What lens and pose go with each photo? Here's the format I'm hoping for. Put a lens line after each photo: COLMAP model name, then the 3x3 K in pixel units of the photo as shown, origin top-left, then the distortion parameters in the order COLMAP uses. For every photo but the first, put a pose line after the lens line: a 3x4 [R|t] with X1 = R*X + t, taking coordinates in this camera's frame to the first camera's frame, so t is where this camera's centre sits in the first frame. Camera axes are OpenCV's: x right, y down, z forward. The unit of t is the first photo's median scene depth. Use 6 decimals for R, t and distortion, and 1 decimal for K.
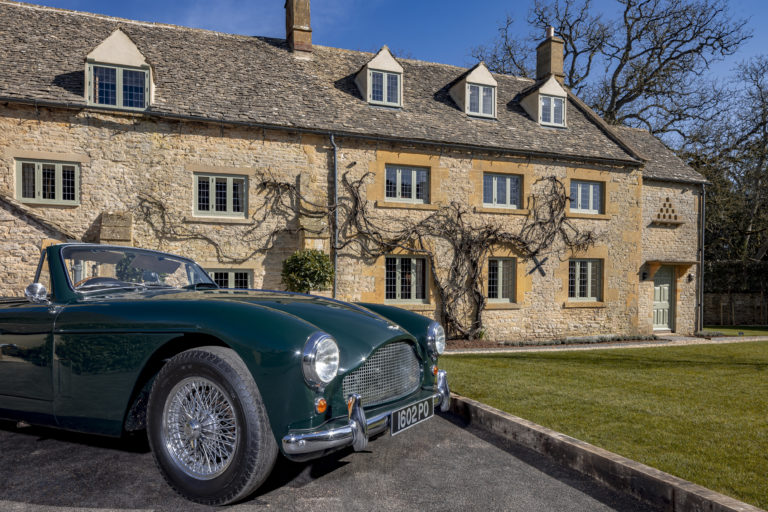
lens RADIAL K [[536.8, 0, 338.7], [0, 536.8, 293.7], [0, 0, 1]] dist [0.011808, -0.001419]
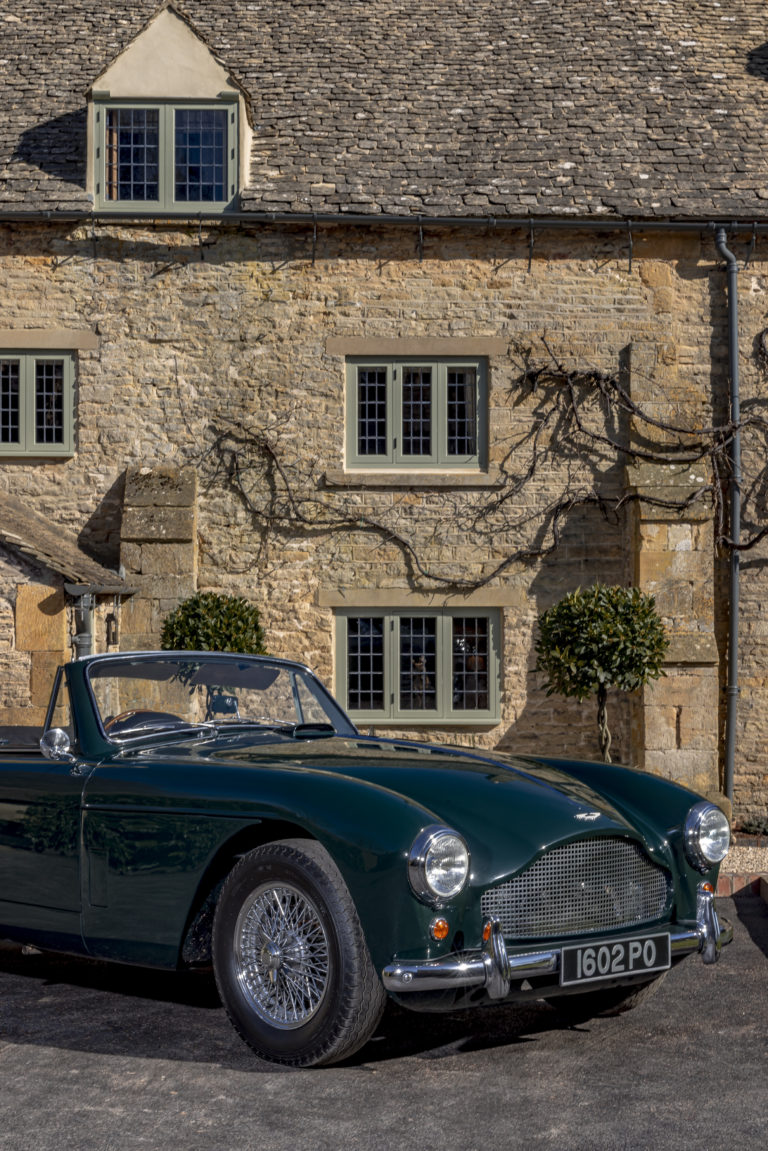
lens RADIAL K [[1857.6, 0, 384.0], [0, 1857.6, 575.5], [0, 0, 1]] dist [0.057428, 0.110447]
pose [[0.964826, -0.005007, -0.262841, 0.097212], [-0.001620, 0.999686, -0.024991, -0.035408], [0.262883, 0.024538, 0.964516, -0.251558]]
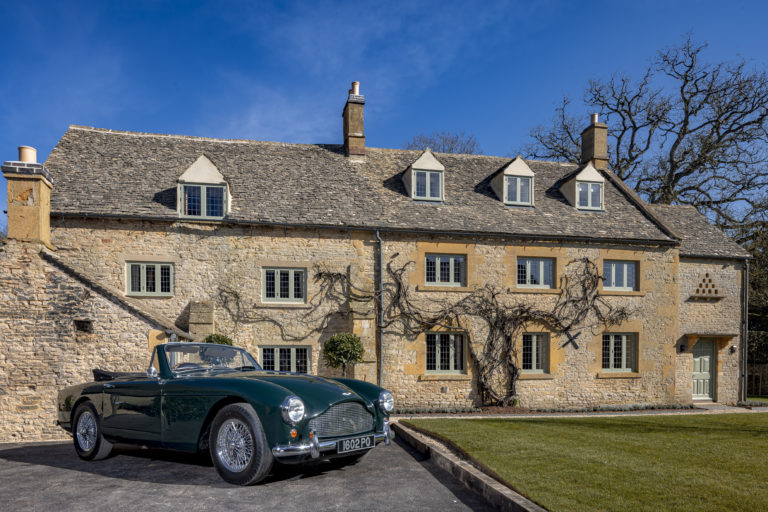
lens RADIAL K [[526.6, 0, 345.6], [0, 526.6, 358.6], [0, 0, 1]] dist [0.021763, -0.005613]
pose [[0.991272, -0.002363, -0.131814, 0.070929], [0.001345, 0.999969, -0.007808, -0.007731], [0.131828, 0.007563, 0.991244, -0.150553]]
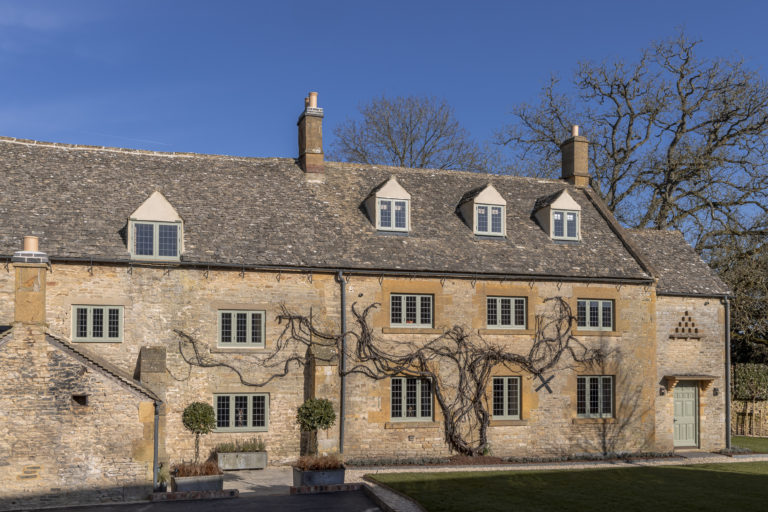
lens RADIAL K [[741.0, 0, 336.5], [0, 741.0, 339.2], [0, 0, 1]] dist [0.052184, -0.009877]
pose [[0.998915, 0.000671, -0.046575, 0.051158], [-0.002526, 0.999205, -0.039797, -0.095885], [0.046512, 0.039872, 0.998122, -0.526898]]
